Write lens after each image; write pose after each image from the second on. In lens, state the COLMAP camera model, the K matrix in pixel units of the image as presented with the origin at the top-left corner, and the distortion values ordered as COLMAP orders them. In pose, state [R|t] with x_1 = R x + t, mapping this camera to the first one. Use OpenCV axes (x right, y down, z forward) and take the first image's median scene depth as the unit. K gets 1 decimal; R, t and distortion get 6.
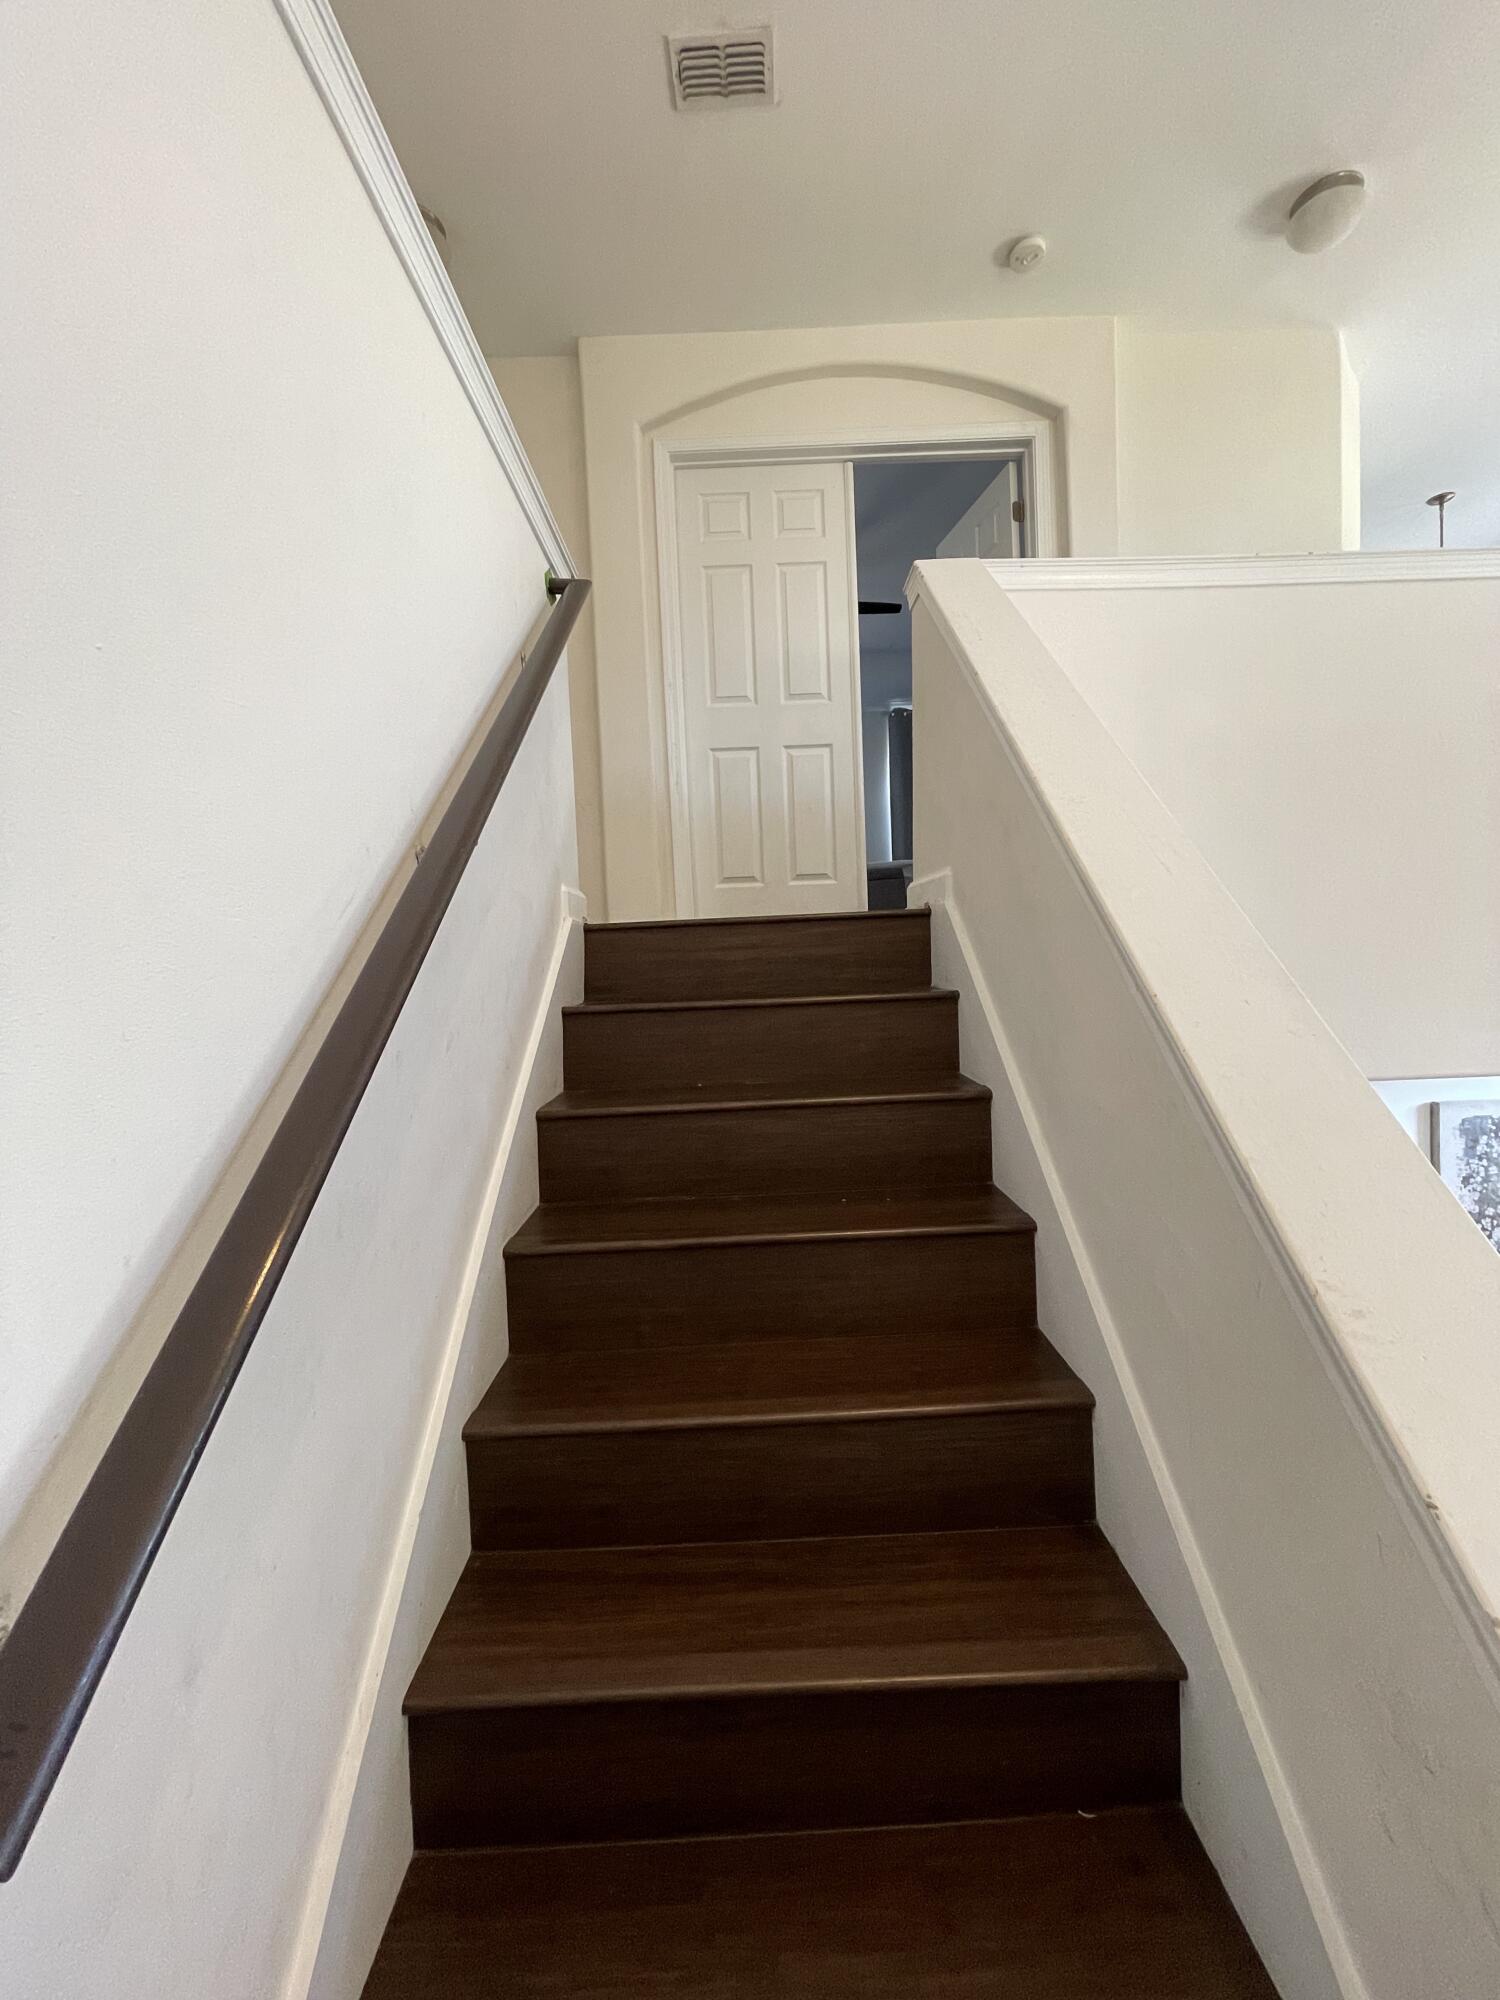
lens RADIAL K [[810.0, 0, 751.5], [0, 810.0, 1002.9], [0, 0, 1]] dist [-0.004056, 0.000175]
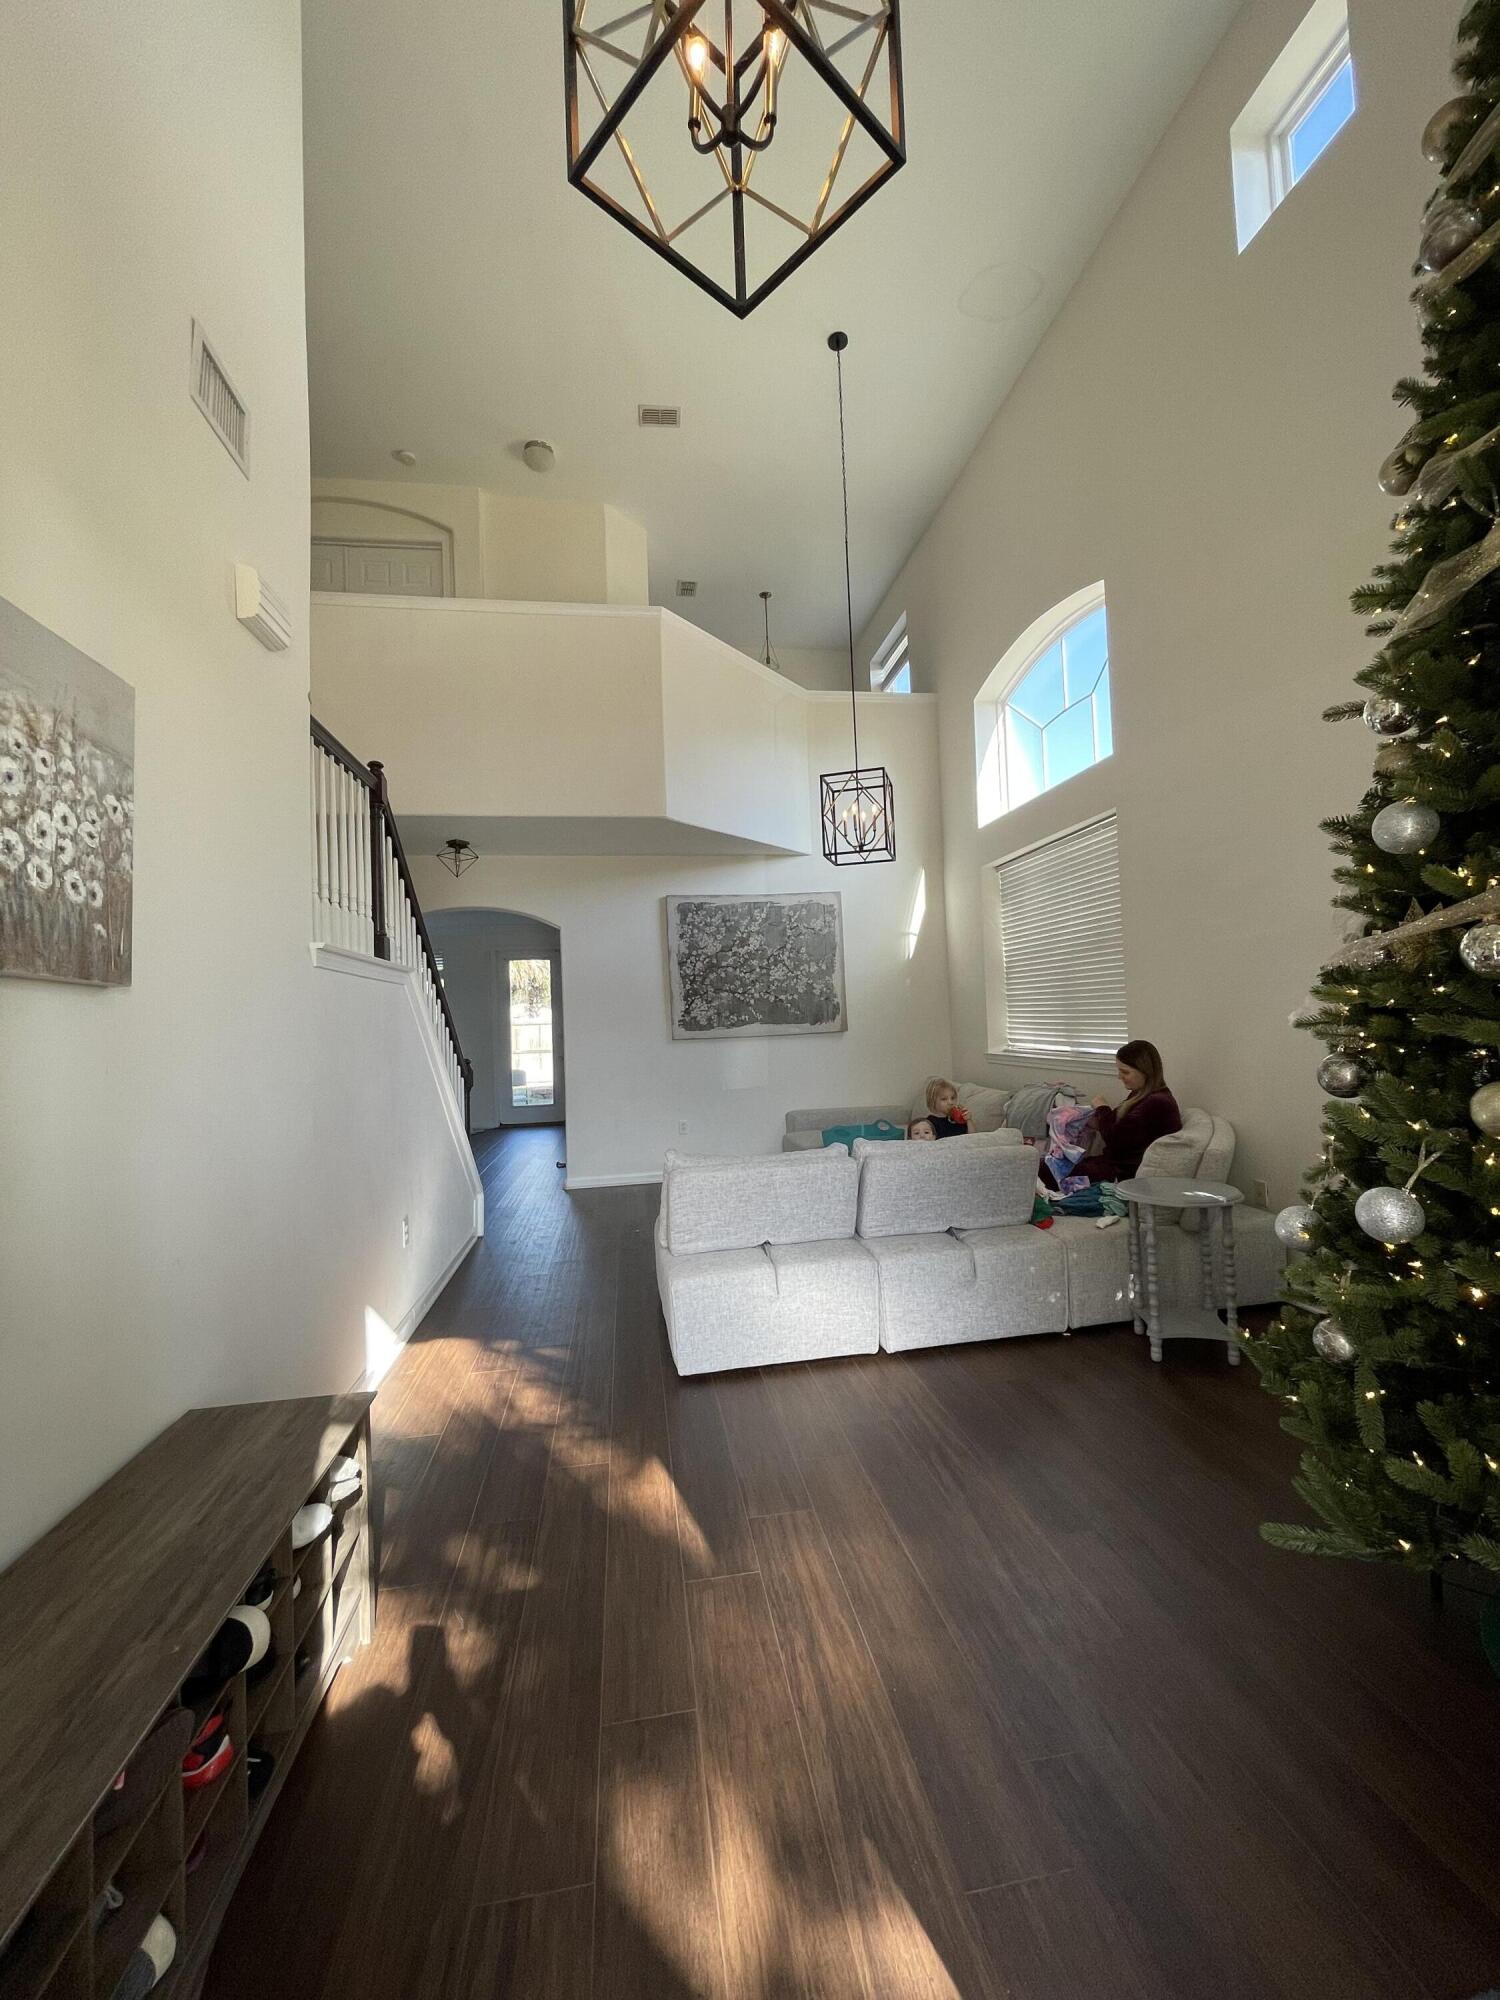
lens RADIAL K [[810.0, 0, 751.7], [0, 810.0, 993.6], [0, 0, 1]] dist [-0.004056, 0.000175]
pose [[0.989125, 0.015327, 0.146277, 0.824552], [-0.004857, 0.997416, -0.071671, 0.524611], [-0.146998, 0.070182, 0.986644, -0.960901]]
